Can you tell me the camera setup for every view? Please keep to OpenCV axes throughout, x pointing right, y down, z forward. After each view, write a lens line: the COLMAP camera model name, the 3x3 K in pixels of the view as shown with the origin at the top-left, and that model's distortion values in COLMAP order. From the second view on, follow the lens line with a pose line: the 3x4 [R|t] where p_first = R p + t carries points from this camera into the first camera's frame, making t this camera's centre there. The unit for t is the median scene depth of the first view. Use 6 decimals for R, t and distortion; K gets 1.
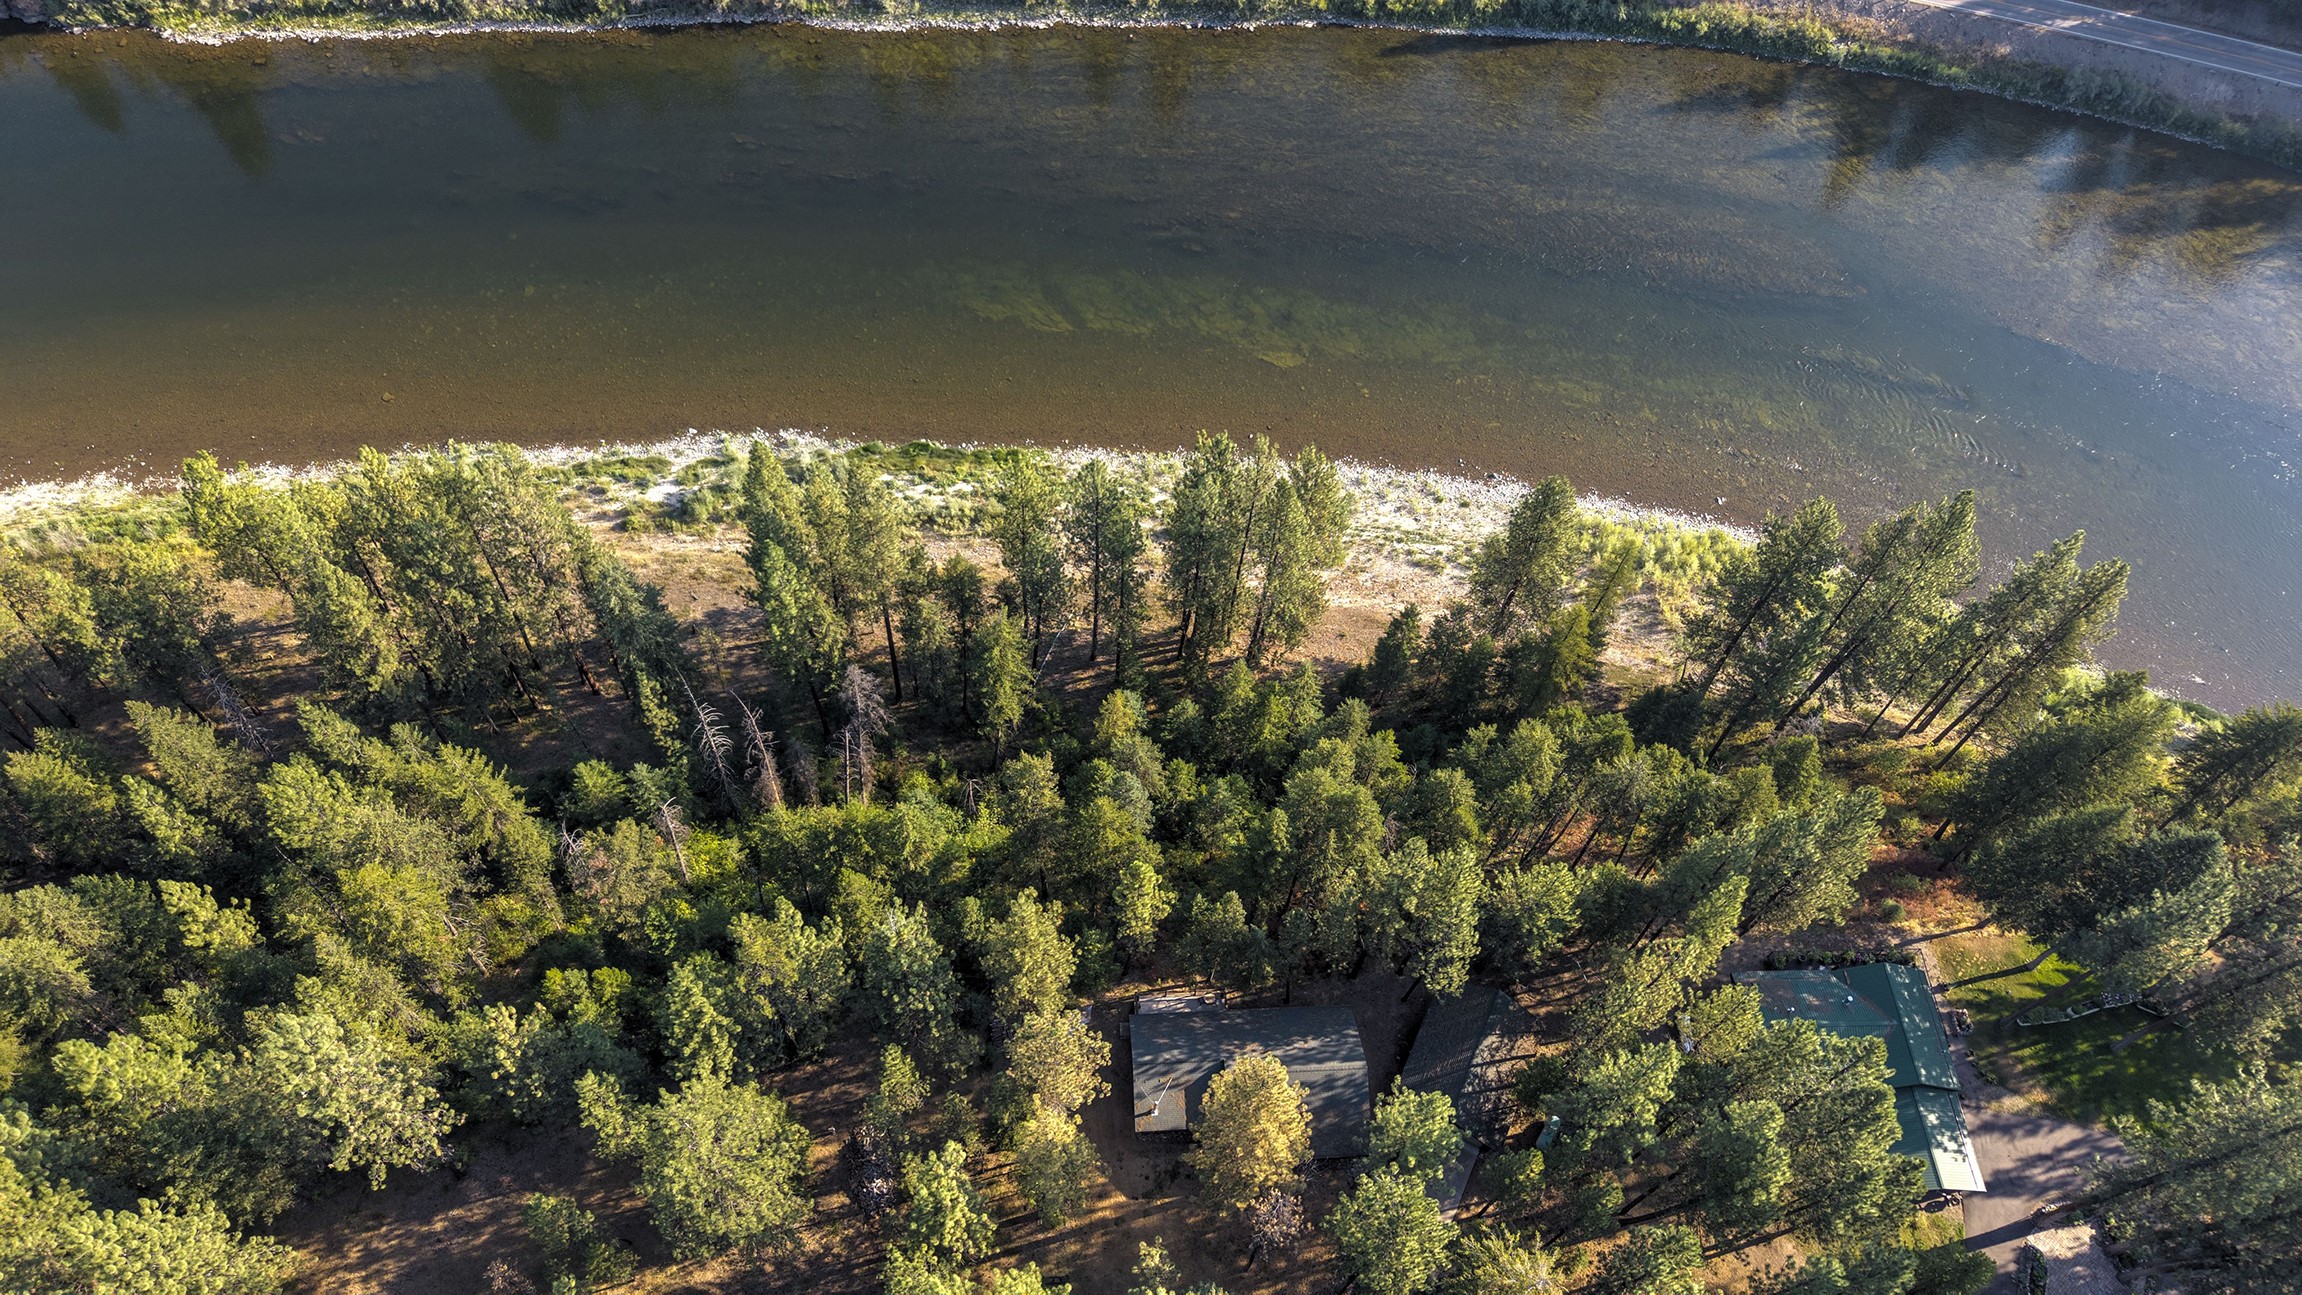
lens RADIAL K [[1529.9, 0, 1151.0], [0, 1529.9, 647.5], [0, 0, 1]] dist [0.000719, -0.003483]
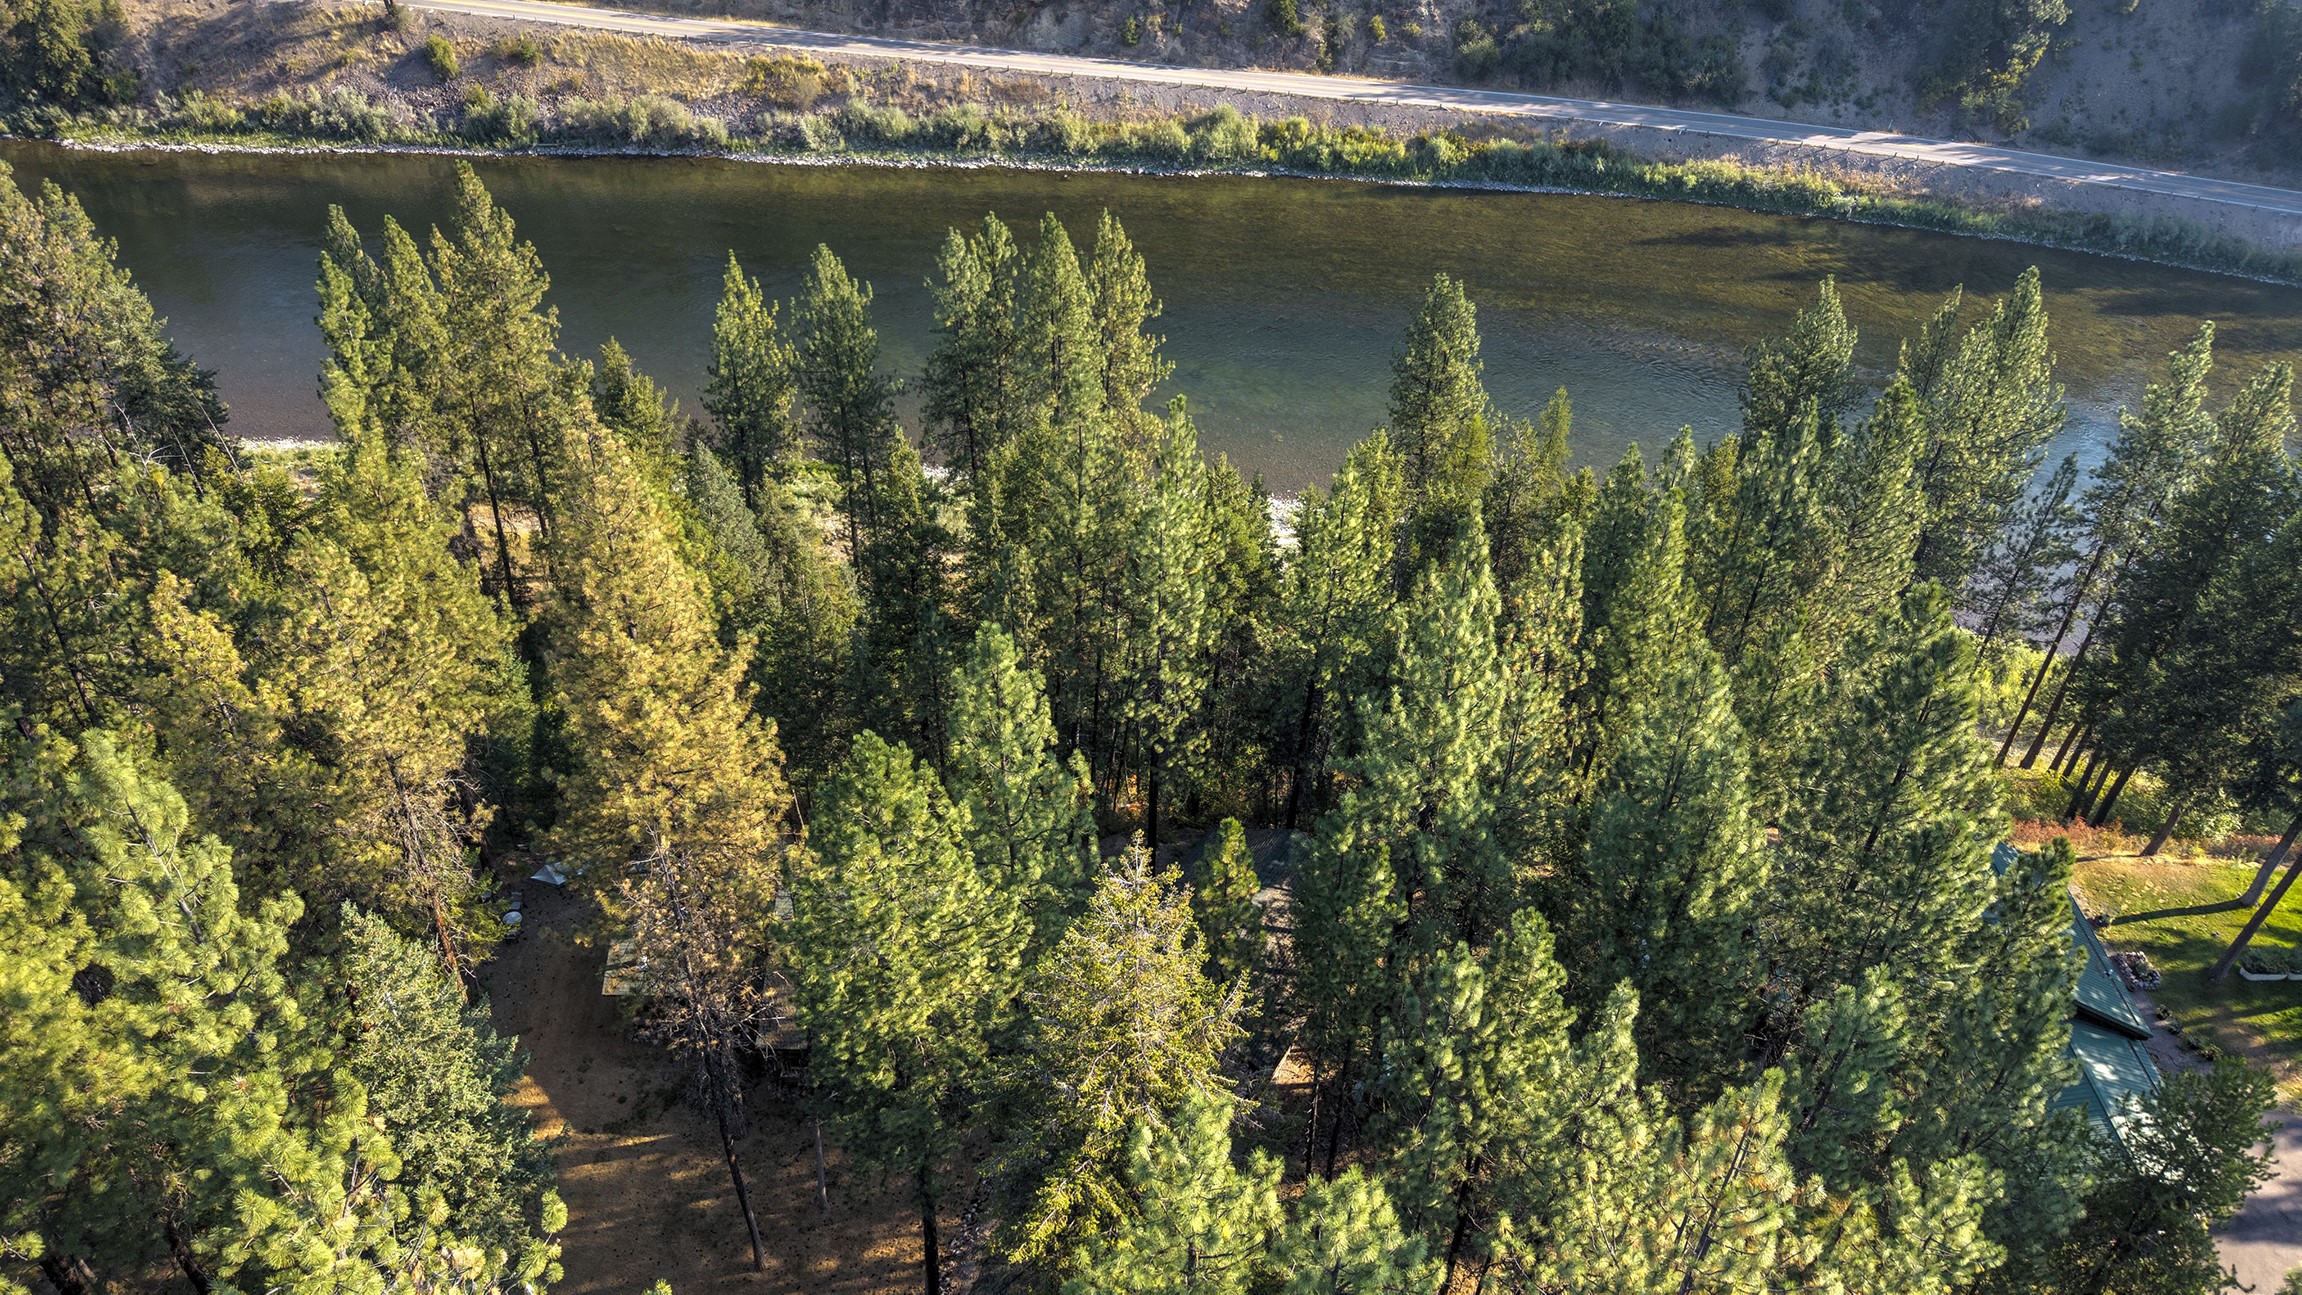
lens RADIAL K [[1529.9, 0, 1151.0], [0, 1529.9, 647.5], [0, 0, 1]] dist [0.000719, -0.003483]
pose [[0.997441, 0.023959, -0.067356, 0.113494], [-0.045368, 0.940276, -0.337376, 0.192530], [0.055250, 0.339568, 0.938957, 0.230495]]
